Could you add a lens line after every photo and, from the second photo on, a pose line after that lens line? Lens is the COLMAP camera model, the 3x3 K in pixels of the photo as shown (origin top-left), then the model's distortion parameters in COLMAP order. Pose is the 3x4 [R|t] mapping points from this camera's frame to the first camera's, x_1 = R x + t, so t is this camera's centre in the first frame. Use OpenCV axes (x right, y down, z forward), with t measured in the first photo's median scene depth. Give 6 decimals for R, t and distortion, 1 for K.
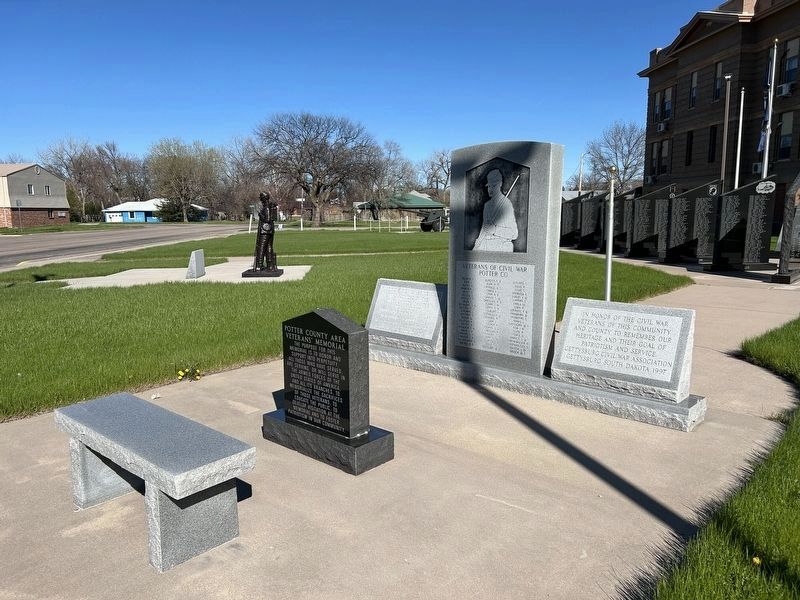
lens RADIAL K [[607.2, 0, 399.9], [0, 607.2, 301.4], [0, 0, 1]] dist [0.028791, -0.044741]
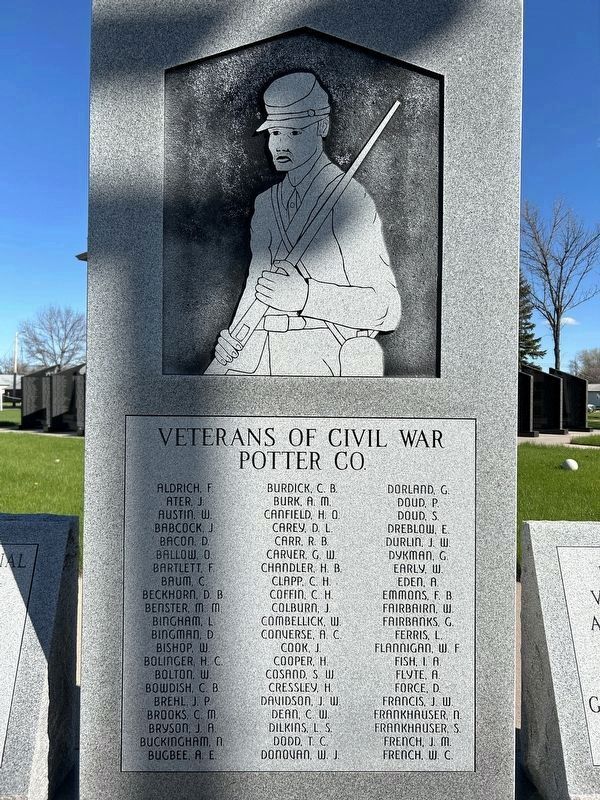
lens RADIAL K [[607.2, 0, 303.5], [0, 607.2, 403.2], [0, 0, 1]] dist [0.028791, -0.044741]
pose [[0.735201, 0.009724, 0.677780, -0.023002], [0.085484, 0.990584, -0.106937, -0.042373], [-0.672438, 0.136560, 0.727447, 0.812508]]
